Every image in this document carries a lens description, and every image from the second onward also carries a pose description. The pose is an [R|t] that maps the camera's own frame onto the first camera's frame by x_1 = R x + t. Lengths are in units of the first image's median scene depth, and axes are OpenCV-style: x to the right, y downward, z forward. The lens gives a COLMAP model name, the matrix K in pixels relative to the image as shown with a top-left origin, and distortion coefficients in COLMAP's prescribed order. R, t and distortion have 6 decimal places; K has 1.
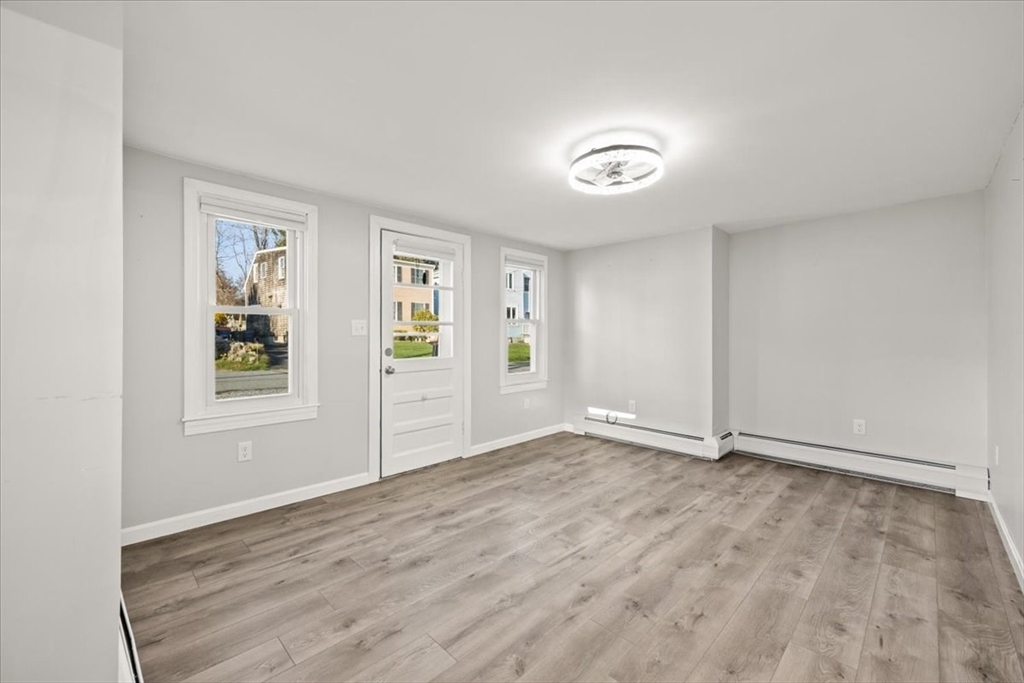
lens RADIAL K [[404.8, 0, 509.0], [0, 404.8, 336.2], [0, 0, 1]] dist [0.002218, -0.000382]
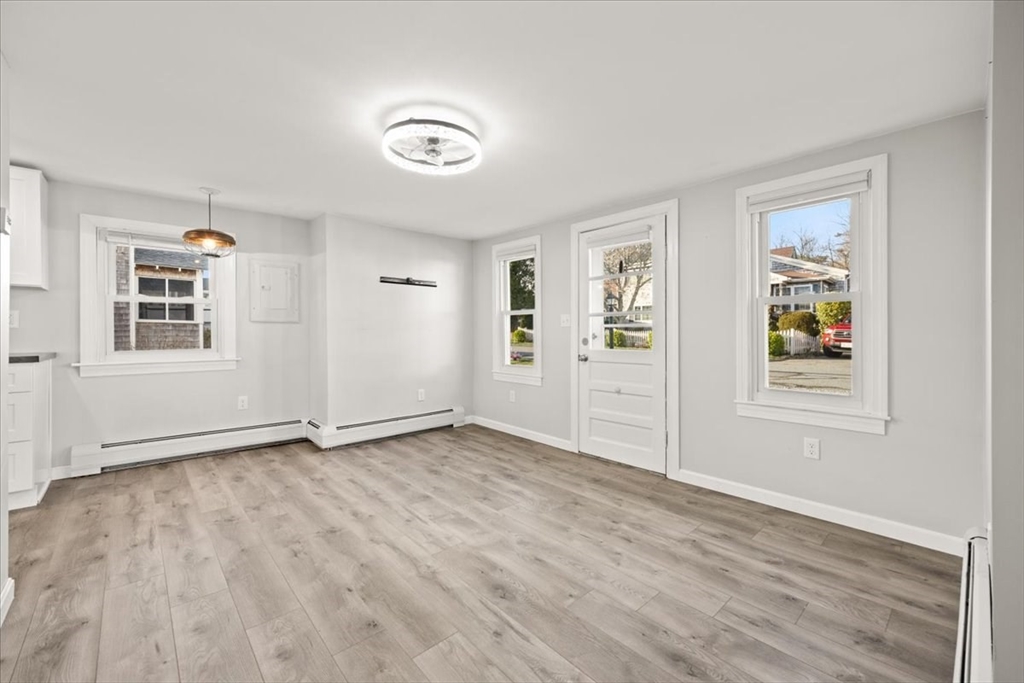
lens RADIAL K [[404.8, 0, 509.0], [0, 404.8, 336.2], [0, 0, 1]] dist [0.002218, -0.000382]
pose [[-0.021501, 0.012941, -0.999685, 1.070965], [-0.001988, 0.999914, 0.012987, 0.013627], [0.999767, 0.002267, -0.021474, 1.072772]]
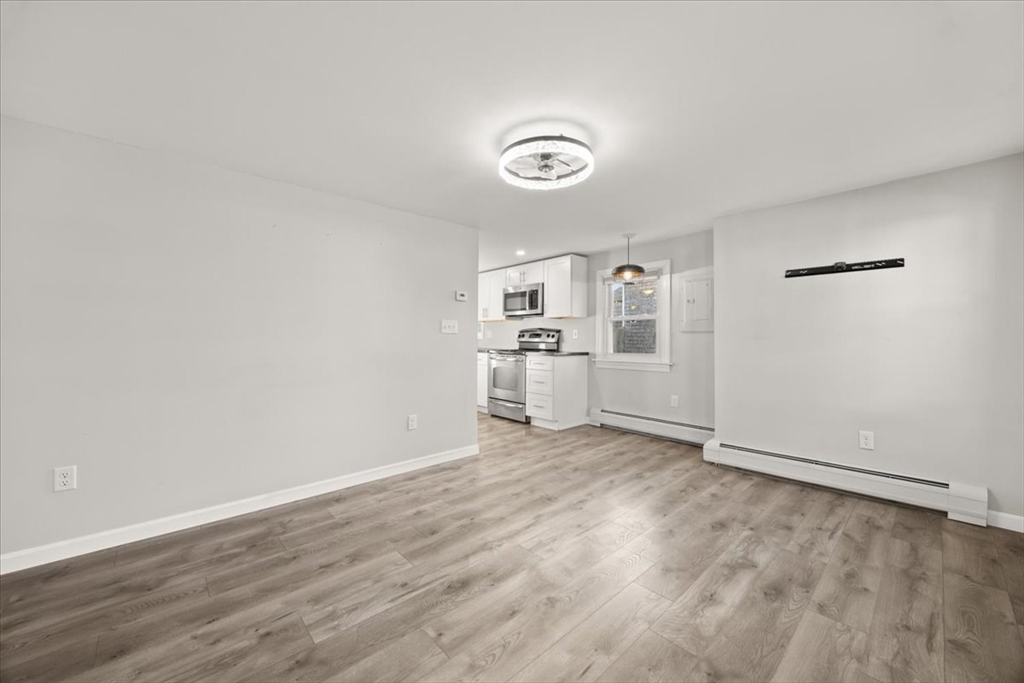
lens RADIAL K [[398.2, 0, 527.3], [0, 398.2, 332.4], [0, 0, 1]] dist [-0.002515, -0.000344]
pose [[-0.999994, -0.000734, -0.003331, 0.275475], [-0.000676, 0.999846, -0.017520, 0.014271], [0.003344, -0.017518, -0.999841, 1.760484]]
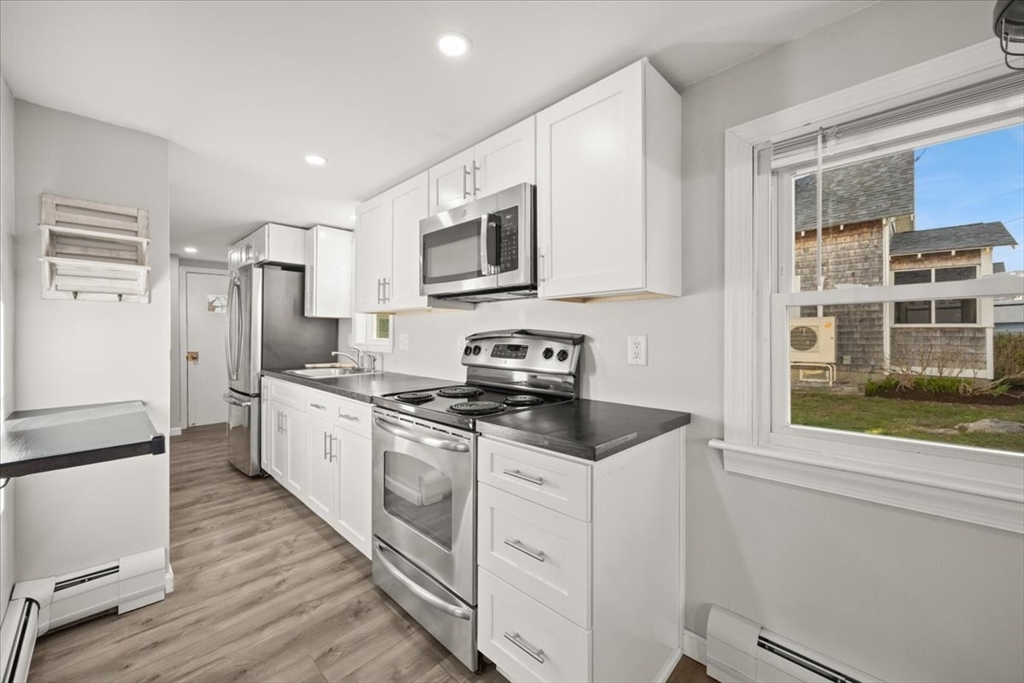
lens RADIAL K [[400.1, 0, 507.4], [0, 400.1, 335.8], [0, 0, 1]] dist [-0.000913, -0.000075]
pose [[-0.999508, 0.006703, -0.030638, 0.251132], [0.006562, 0.999967, 0.004727, -0.040881], [0.030668, 0.004524, -0.999519, 0.357935]]
